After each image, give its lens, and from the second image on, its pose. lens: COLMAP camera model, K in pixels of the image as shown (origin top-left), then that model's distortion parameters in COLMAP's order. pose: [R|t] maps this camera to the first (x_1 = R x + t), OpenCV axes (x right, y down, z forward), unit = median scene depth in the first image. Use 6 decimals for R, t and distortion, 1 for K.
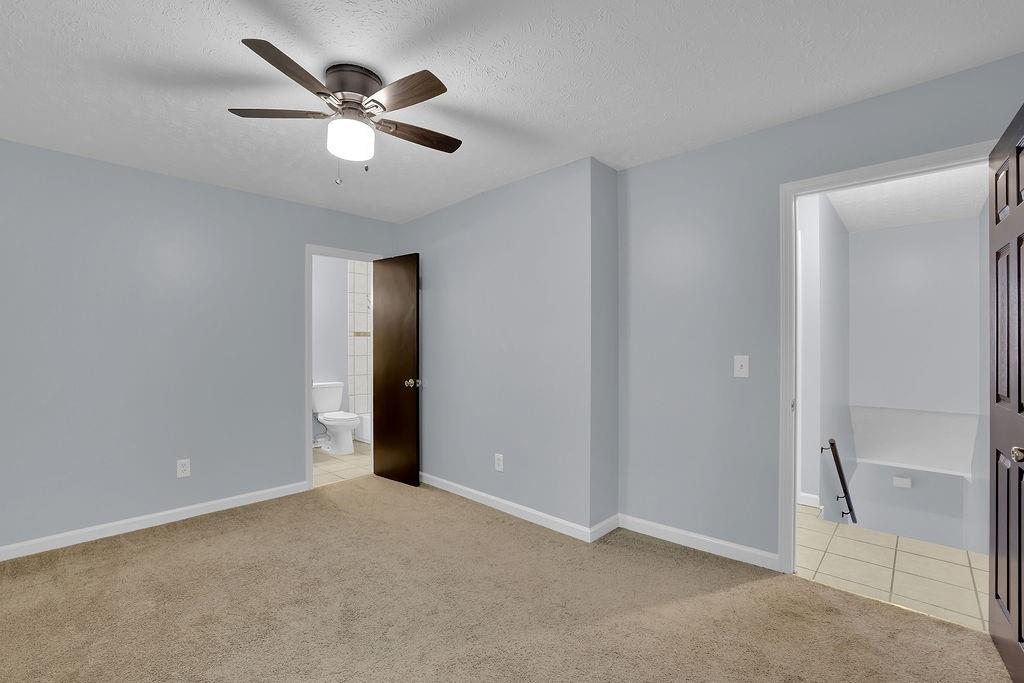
lens RADIAL K [[444.0, 0, 508.6], [0, 444.0, 339.9], [0, 0, 1]] dist [-0.044855, 0.014372]
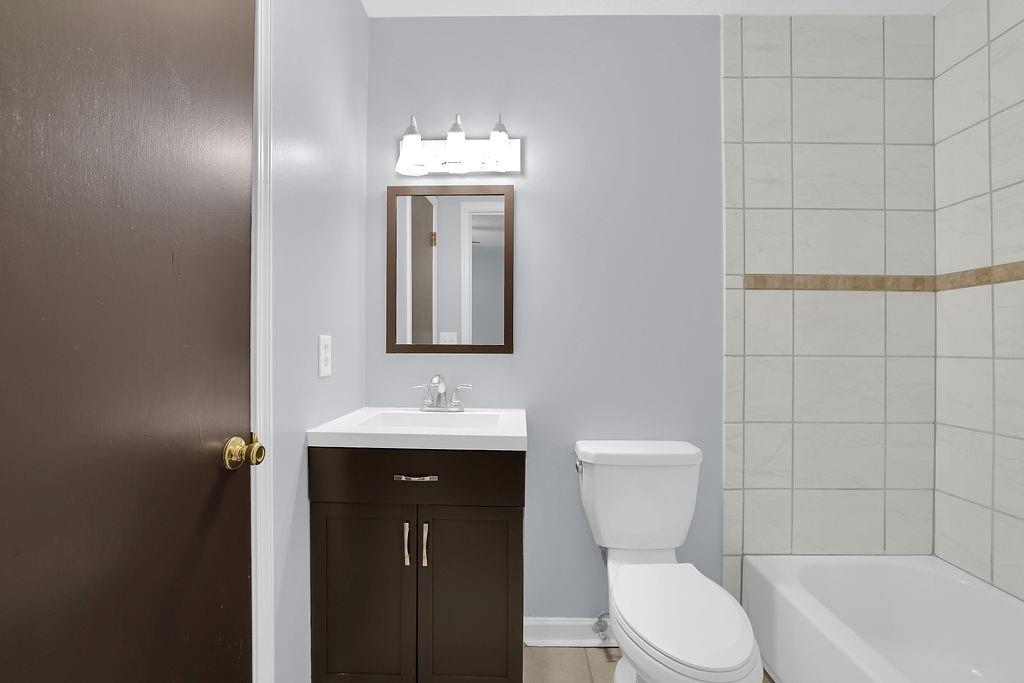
lens RADIAL K [[444.0, 0, 508.6], [0, 444.0, 339.9], [0, 0, 1]] dist [-0.044855, 0.014372]
pose [[0.676806, 0.004910, -0.736145, -0.397775], [-0.001647, 0.999985, 0.005156, 0.038480], [0.736160, -0.002277, 0.676804, 1.133720]]
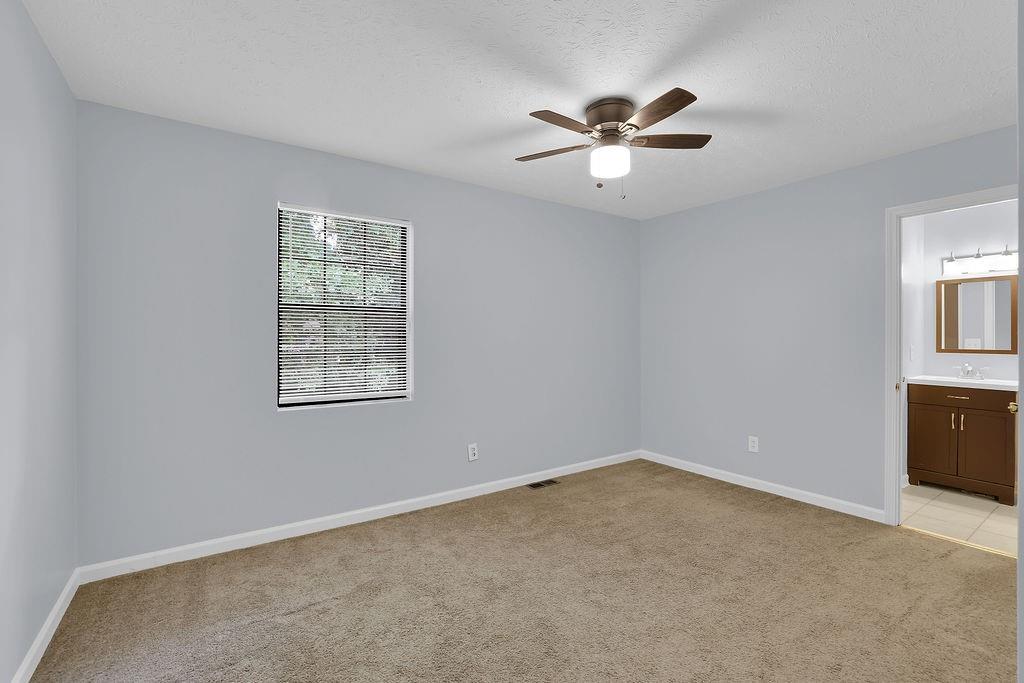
lens RADIAL K [[444.0, 0, 508.6], [0, 444.0, 339.9], [0, 0, 1]] dist [-0.044855, 0.014372]
pose [[-0.208888, 0.008926, -0.977899, 0.453398], [0.012744, 0.999898, 0.006404, 0.001713], [0.977857, -0.011124, -0.208980, 0.529157]]
